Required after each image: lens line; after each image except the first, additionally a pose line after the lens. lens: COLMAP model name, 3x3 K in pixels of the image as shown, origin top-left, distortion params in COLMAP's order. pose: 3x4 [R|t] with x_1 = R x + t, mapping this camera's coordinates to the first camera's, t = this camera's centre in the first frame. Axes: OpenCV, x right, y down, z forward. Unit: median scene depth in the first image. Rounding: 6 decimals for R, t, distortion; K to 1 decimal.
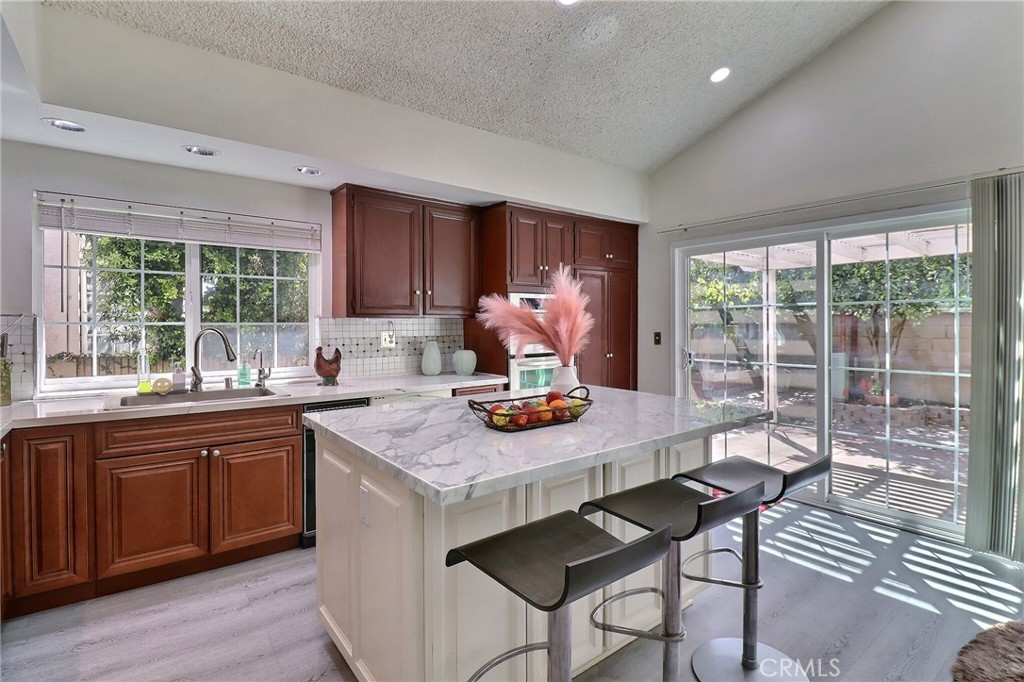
lens RADIAL K [[493.2, 0, 524.4], [0, 493.2, 334.1], [0, 0, 1]] dist [-0.003678, -0.010279]
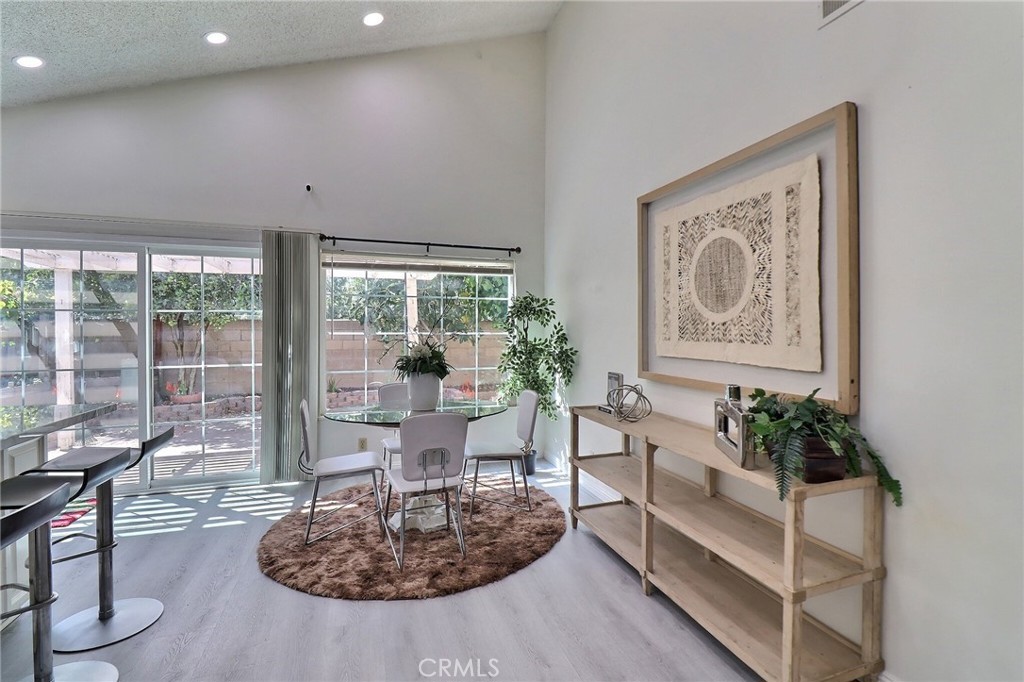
lens RADIAL K [[493.2, 0, 539.6], [0, 493.2, 324.8], [0, 0, 1]] dist [-0.003678, -0.010279]
pose [[0.305380, 0.006402, 0.952209, -0.175561], [0.023486, 0.999623, -0.014252, 0.007933], [-0.951941, 0.026716, 0.305114, -0.187969]]
